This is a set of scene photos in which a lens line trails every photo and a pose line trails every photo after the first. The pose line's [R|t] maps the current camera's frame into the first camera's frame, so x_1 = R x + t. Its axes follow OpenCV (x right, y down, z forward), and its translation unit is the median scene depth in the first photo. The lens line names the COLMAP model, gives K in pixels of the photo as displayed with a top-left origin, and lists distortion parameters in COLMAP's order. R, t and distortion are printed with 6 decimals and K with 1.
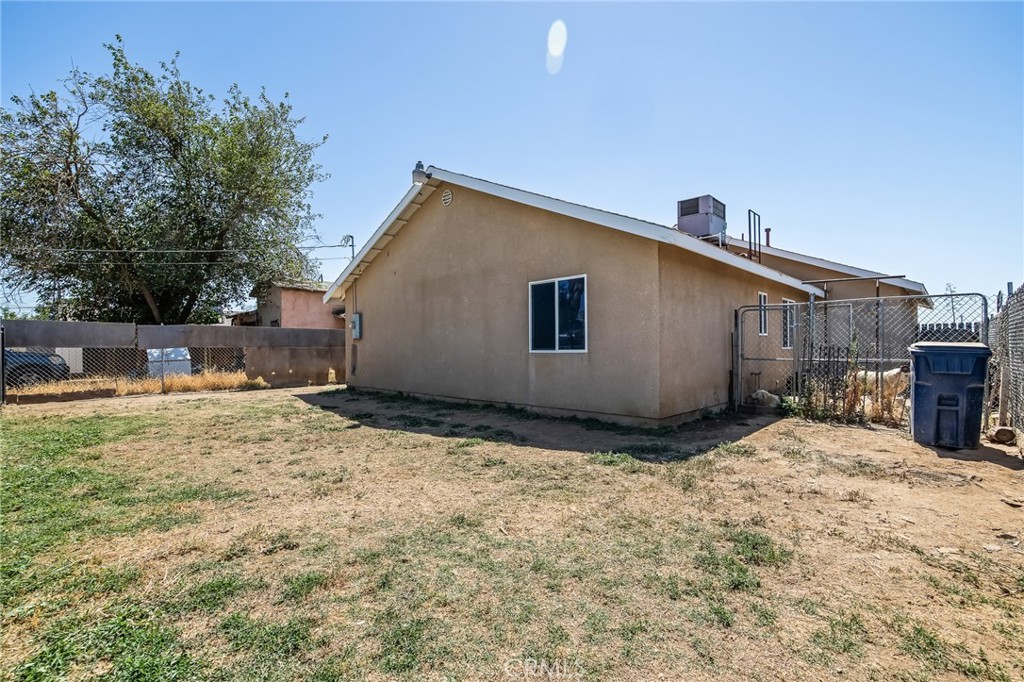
lens RADIAL K [[462.5, 0, 512.6], [0, 462.5, 344.2], [0, 0, 1]] dist [0.003113, -0.000068]
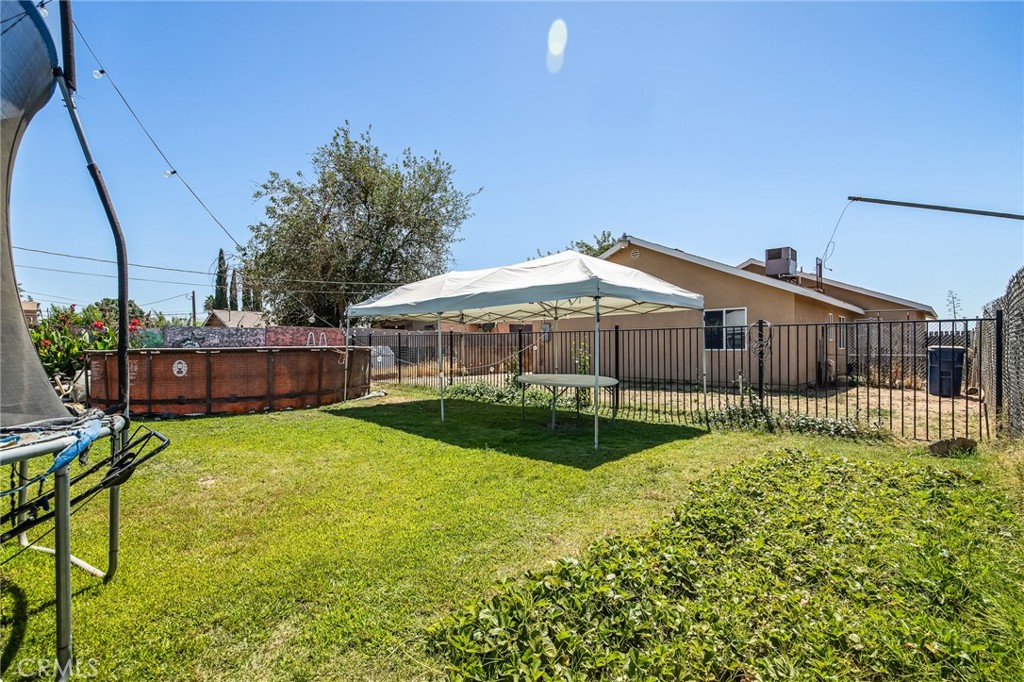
lens RADIAL K [[462.5, 0, 511.2], [0, 462.5, 345.5], [0, 0, 1]] dist [0.003113, -0.000068]
pose [[0.999984, 0.004230, -0.003648, -0.563498], [-0.004209, 0.999976, 0.005581, -0.005892], [0.003672, -0.005565, 0.999978, -0.610370]]
